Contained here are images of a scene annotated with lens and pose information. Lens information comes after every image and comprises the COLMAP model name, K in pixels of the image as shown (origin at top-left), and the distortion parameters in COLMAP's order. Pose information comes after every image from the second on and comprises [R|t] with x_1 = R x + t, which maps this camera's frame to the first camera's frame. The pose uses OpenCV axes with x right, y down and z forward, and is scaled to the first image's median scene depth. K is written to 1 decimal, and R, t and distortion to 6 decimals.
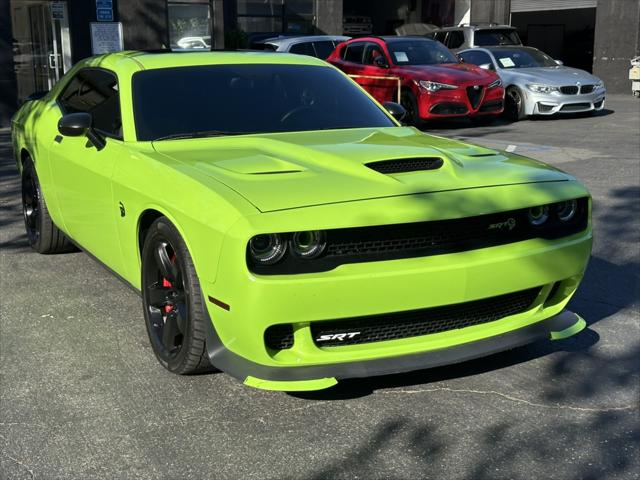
lens RADIAL K [[886.5, 0, 320.0], [0, 886.5, 240.0], [0, 0, 1]] dist [0.187954, -0.407675]
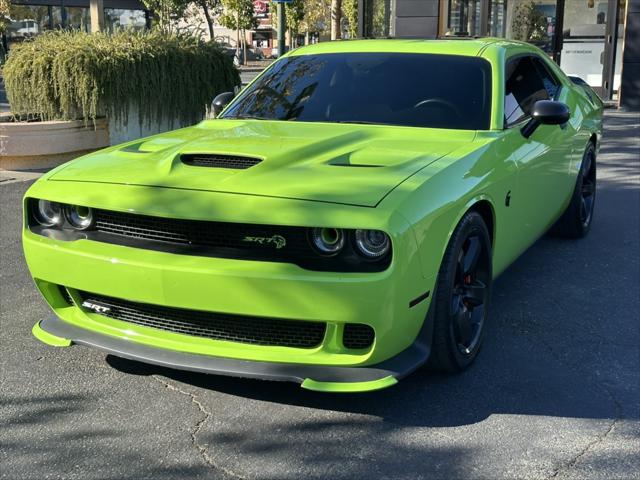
lens RADIAL K [[886.5, 0, 320.0], [0, 886.5, 240.0], [0, 0, 1]] dist [0.187954, -0.407675]
pose [[0.591680, 0.186577, -0.784286, 0.890290], [-0.170914, 0.979767, 0.104141, -0.113584], [0.787848, 0.072427, 0.611597, 0.481996]]
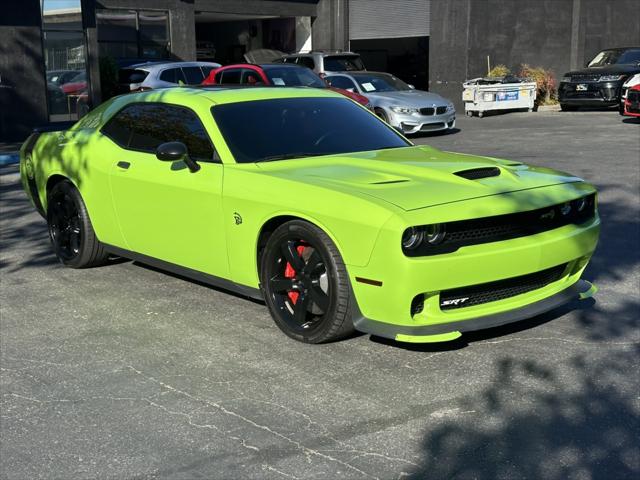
lens RADIAL K [[886.5, 0, 320.0], [0, 886.5, 240.0], [0, 0, 1]] dist [0.187954, -0.407675]
pose [[0.976753, -0.047887, 0.208951, -0.400558], [0.052580, 0.998473, -0.016959, 0.024407], [-0.207820, 0.027551, 0.977779, -0.242955]]
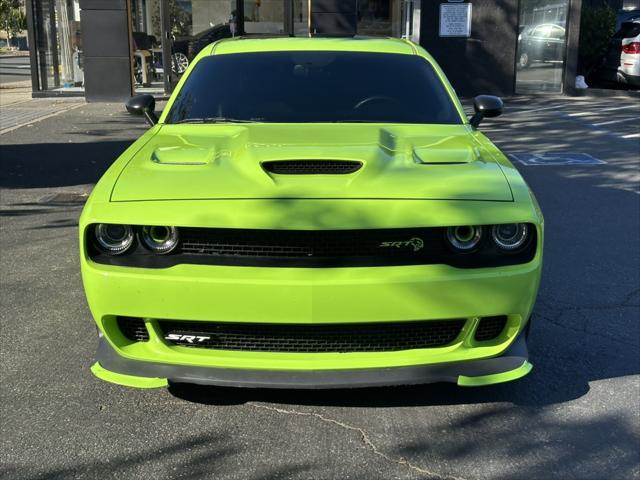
lens RADIAL K [[886.5, 0, 320.0], [0, 886.5, 240.0], [0, 0, 1]] dist [0.187954, -0.407675]
pose [[0.882659, 0.117246, -0.455156, 0.506781], [-0.106860, 0.993086, 0.048588, -0.052260], [0.457706, 0.005752, 0.889085, 0.180952]]
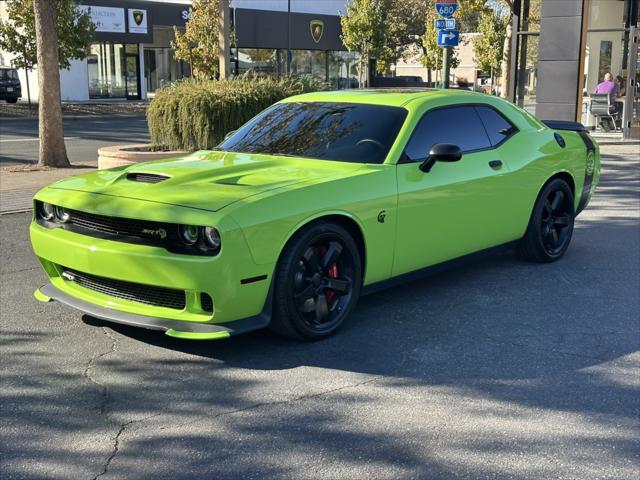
lens RADIAL K [[886.5, 0, 320.0], [0, 886.5, 240.0], [0, 0, 1]] dist [0.187954, -0.407675]
pose [[0.364450, 0.179692, -0.913722, 1.405488], [-0.198079, 0.973711, 0.112483, -0.189620], [0.909913, 0.139995, 0.390462, 0.687026]]
